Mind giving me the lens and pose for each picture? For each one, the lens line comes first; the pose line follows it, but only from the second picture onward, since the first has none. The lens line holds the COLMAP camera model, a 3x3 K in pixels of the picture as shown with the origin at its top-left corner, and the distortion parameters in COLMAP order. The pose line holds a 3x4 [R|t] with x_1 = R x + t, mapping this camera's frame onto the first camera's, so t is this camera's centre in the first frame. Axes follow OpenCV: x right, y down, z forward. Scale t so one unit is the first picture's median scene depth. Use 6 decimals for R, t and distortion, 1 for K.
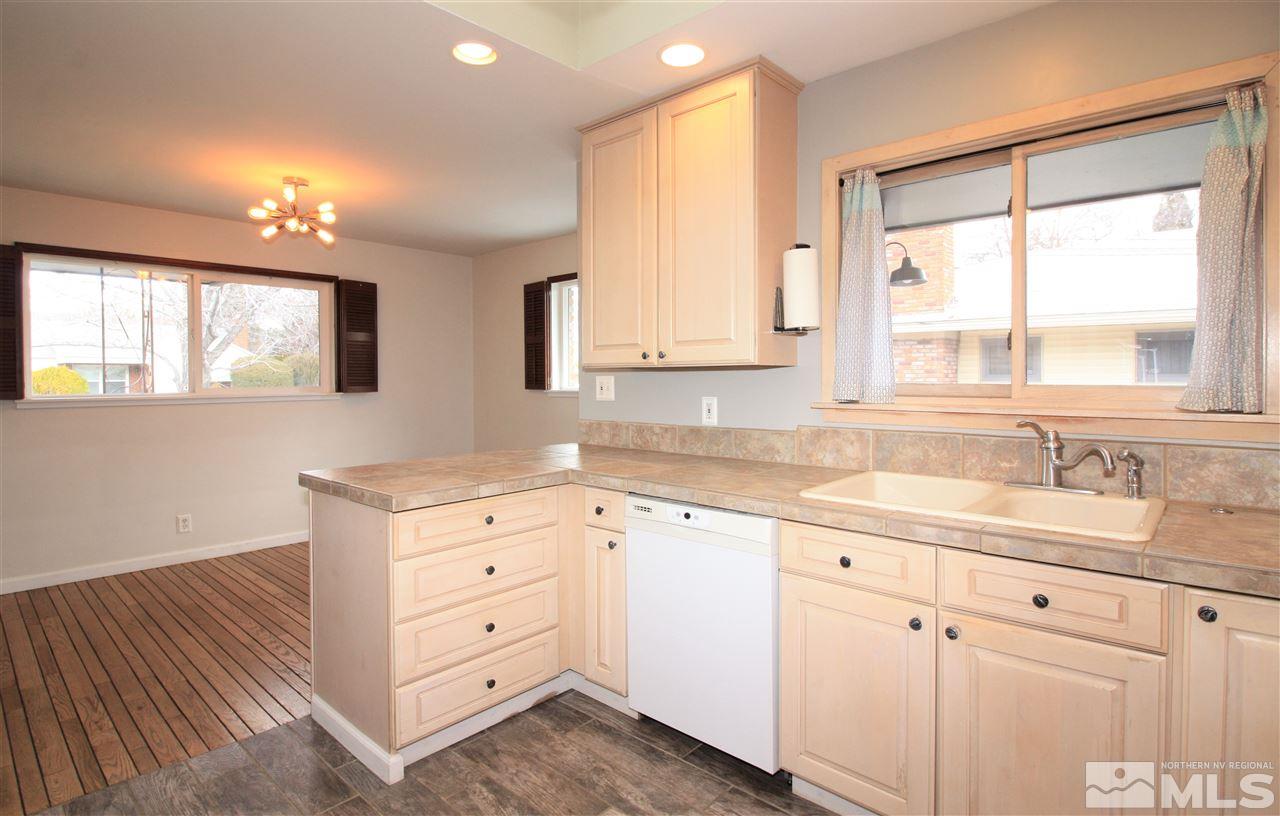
lens RADIAL K [[652.0, 0, 637.1], [0, 652.0, 381.8], [0, 0, 1]] dist [0.002272, -0.011427]
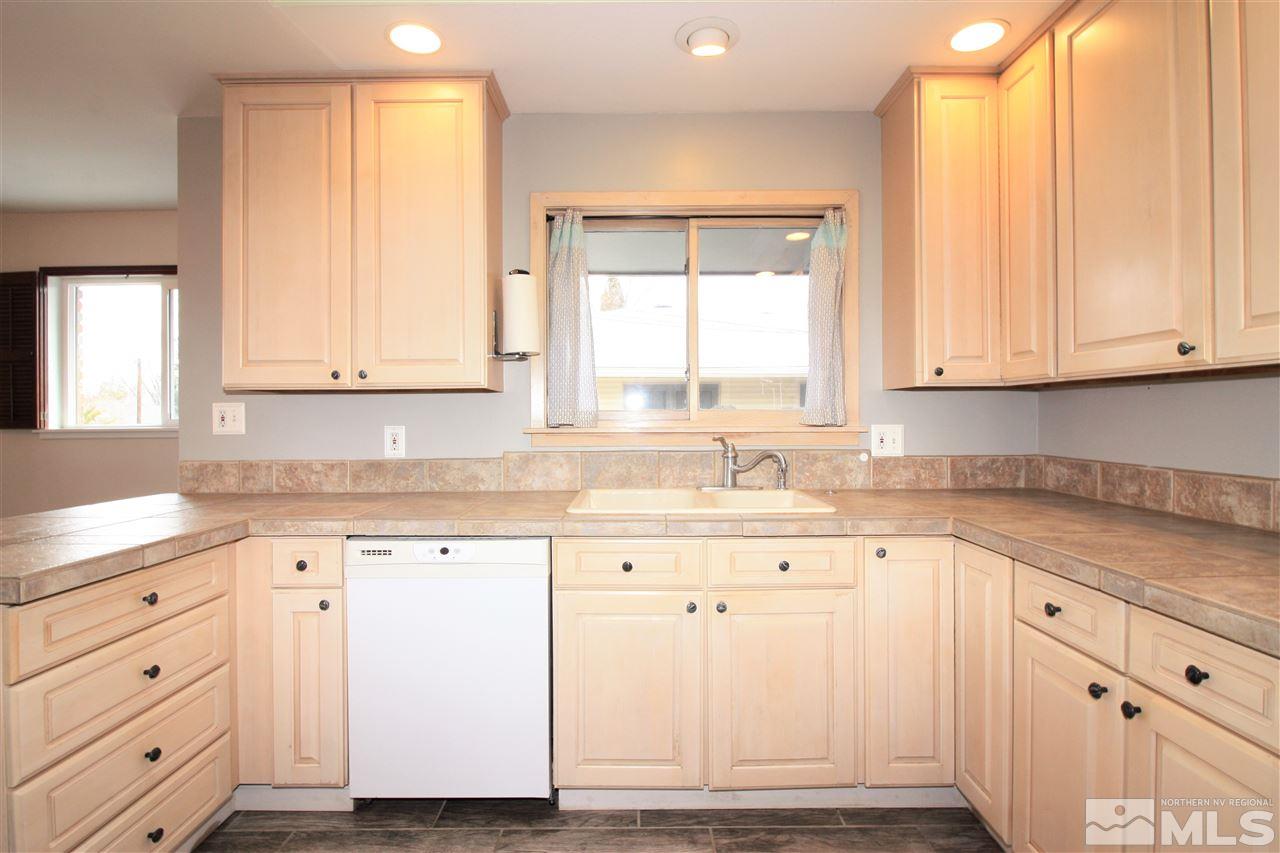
lens RADIAL K [[655.3, 0, 640.5], [0, 655.3, 417.3], [0, 0, 1]] dist [0.010470, -0.017206]
pose [[0.738334, 0.003518, 0.674426, -0.299755], [0.007745, 0.999876, -0.013695, 0.031993], [-0.674391, 0.015335, 0.738215, 0.131233]]
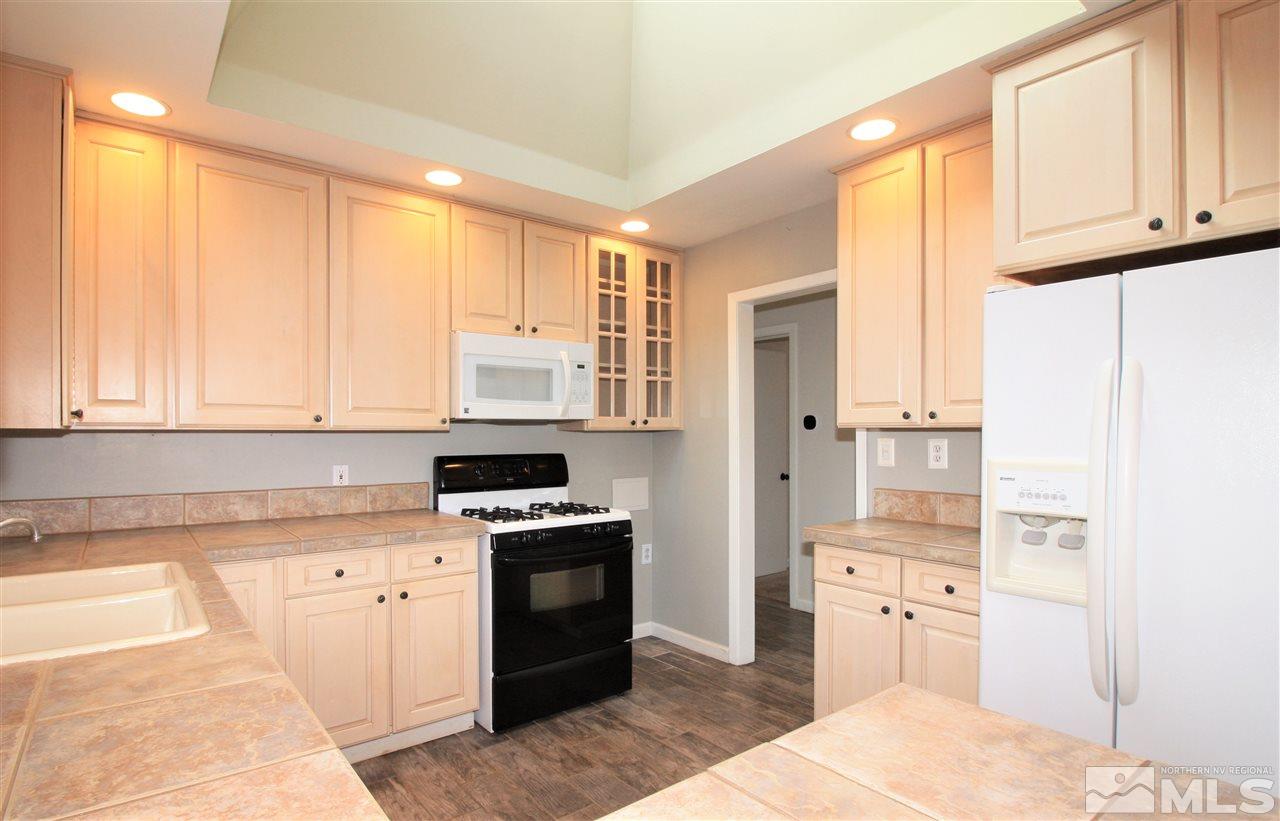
lens RADIAL K [[664.9, 0, 639.5], [0, 664.9, 440.0], [0, 0, 1]] dist [0.000769, -0.012793]
pose [[-0.986834, 0.005803, 0.161634, -0.227998], [0.009009, 0.999777, 0.019113, -0.017332], [-0.161487, 0.020317, -0.986666, 1.292479]]
